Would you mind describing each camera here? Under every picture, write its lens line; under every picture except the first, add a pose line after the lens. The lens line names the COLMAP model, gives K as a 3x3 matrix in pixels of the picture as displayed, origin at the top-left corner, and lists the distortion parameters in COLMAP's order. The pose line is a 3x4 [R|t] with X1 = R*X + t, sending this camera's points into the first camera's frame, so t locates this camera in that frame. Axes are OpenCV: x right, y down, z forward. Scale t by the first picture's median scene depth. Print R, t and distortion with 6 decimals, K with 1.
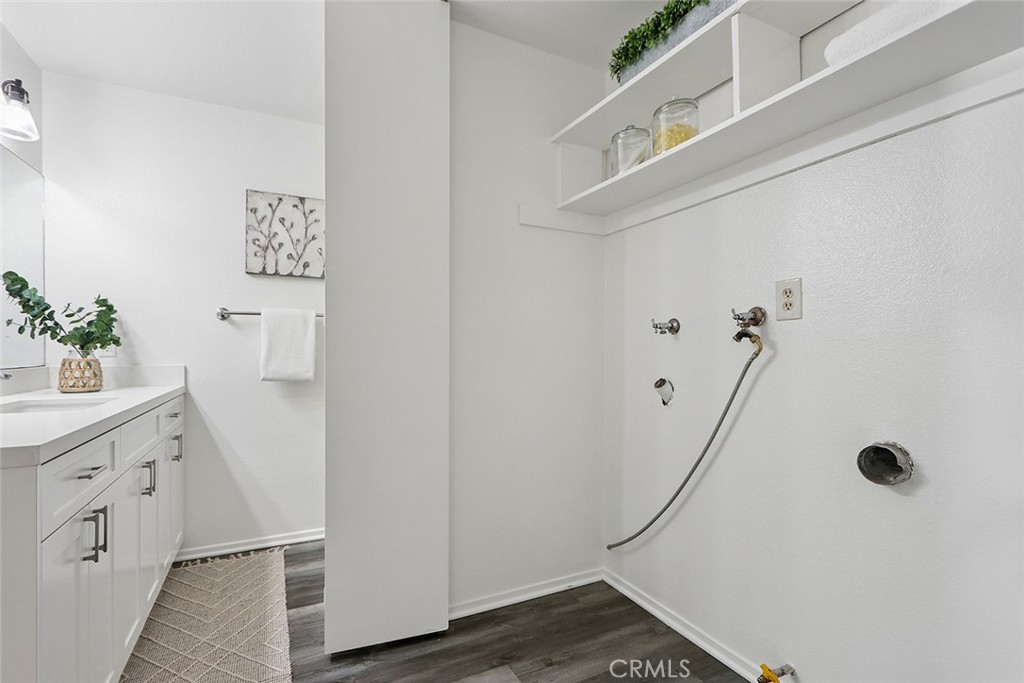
lens RADIAL K [[470.7, 0, 506.9], [0, 470.7, 346.0], [0, 0, 1]] dist [-0.001637, -0.001463]
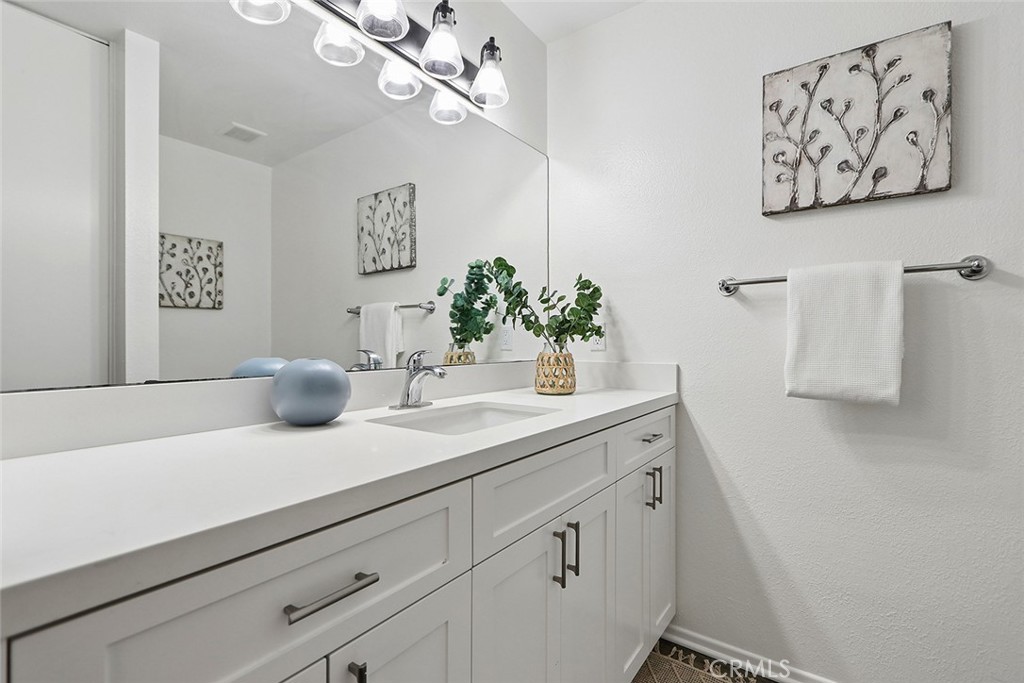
lens RADIAL K [[470.7, 0, 504.8], [0, 470.7, 345.1], [0, 0, 1]] dist [-0.001637, -0.001463]
pose [[0.454151, 0.001397, -0.890923, -0.167175], [0.007883, 0.999953, 0.005586, 0.006302], [0.890890, -0.009560, 0.454119, 0.429223]]
